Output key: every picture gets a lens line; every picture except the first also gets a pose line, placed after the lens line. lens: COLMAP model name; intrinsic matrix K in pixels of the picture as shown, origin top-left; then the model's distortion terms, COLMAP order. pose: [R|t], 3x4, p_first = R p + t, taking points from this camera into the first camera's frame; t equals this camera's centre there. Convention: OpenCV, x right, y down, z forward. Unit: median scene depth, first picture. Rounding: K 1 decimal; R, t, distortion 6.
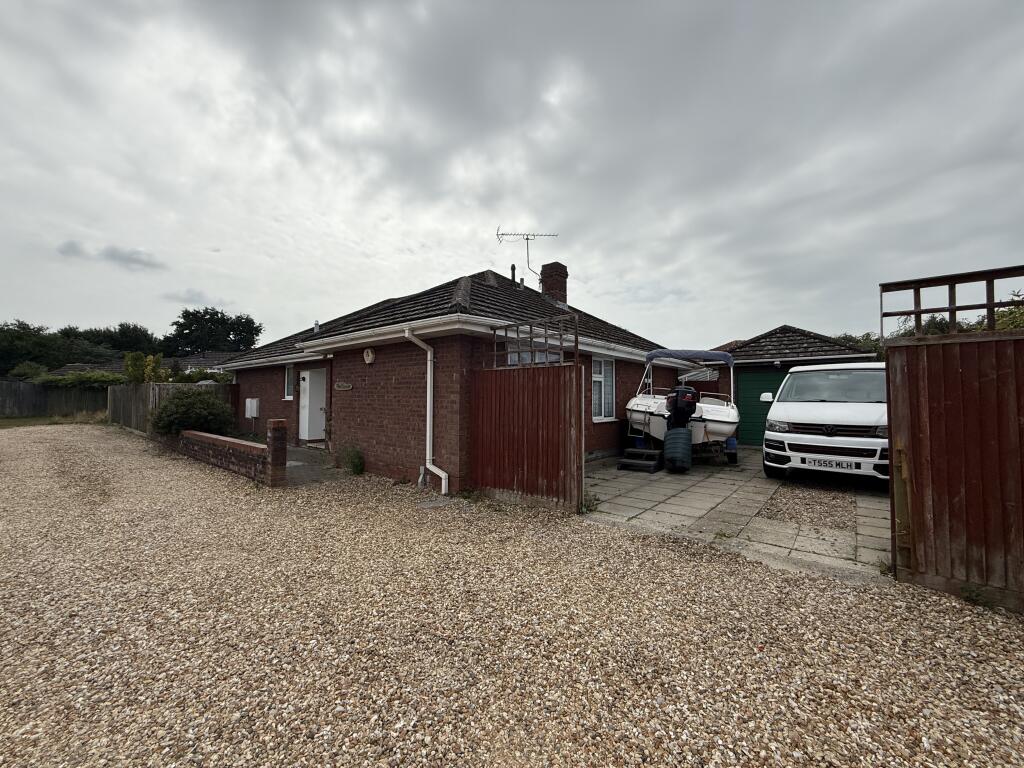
lens RADIAL K [[408.2, 0, 509.3], [0, 408.2, 382.9], [0, 0, 1]] dist [0.000405, -0.000066]
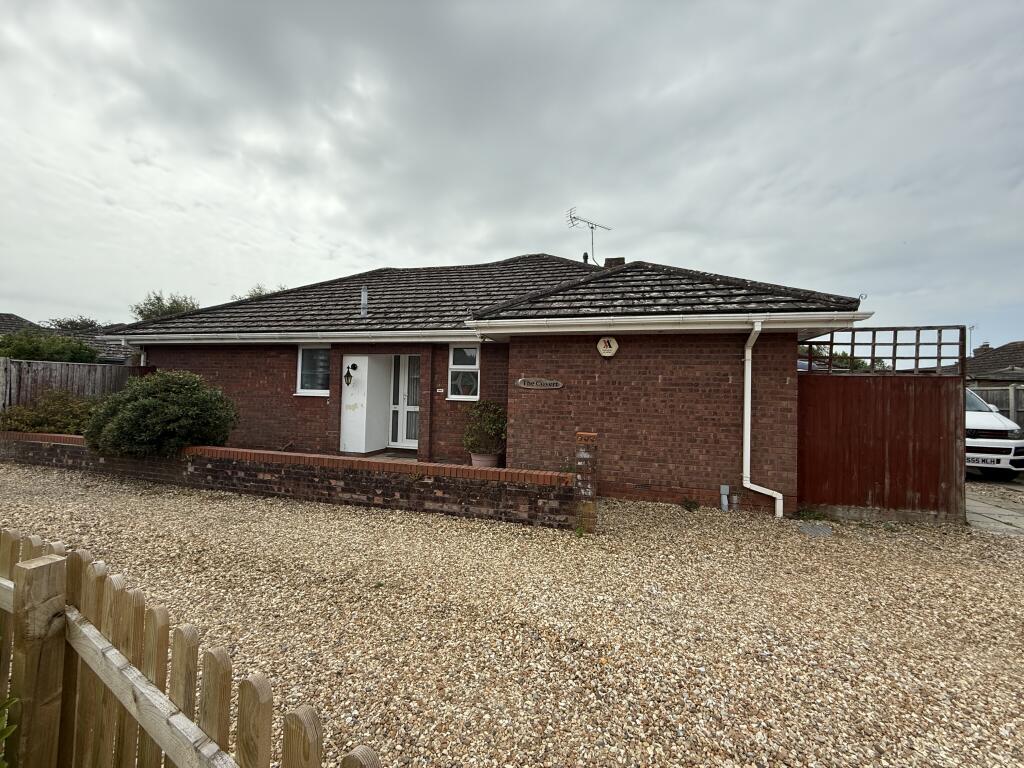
lens RADIAL K [[408.2, 0, 509.3], [0, 408.2, 382.9], [0, 0, 1]] dist [0.000405, -0.000066]
pose [[0.908033, 0.031487, 0.417714, -1.055481], [-0.037807, 0.999261, 0.006861, 0.005513], [-0.417189, -0.022023, 0.908553, 0.463898]]
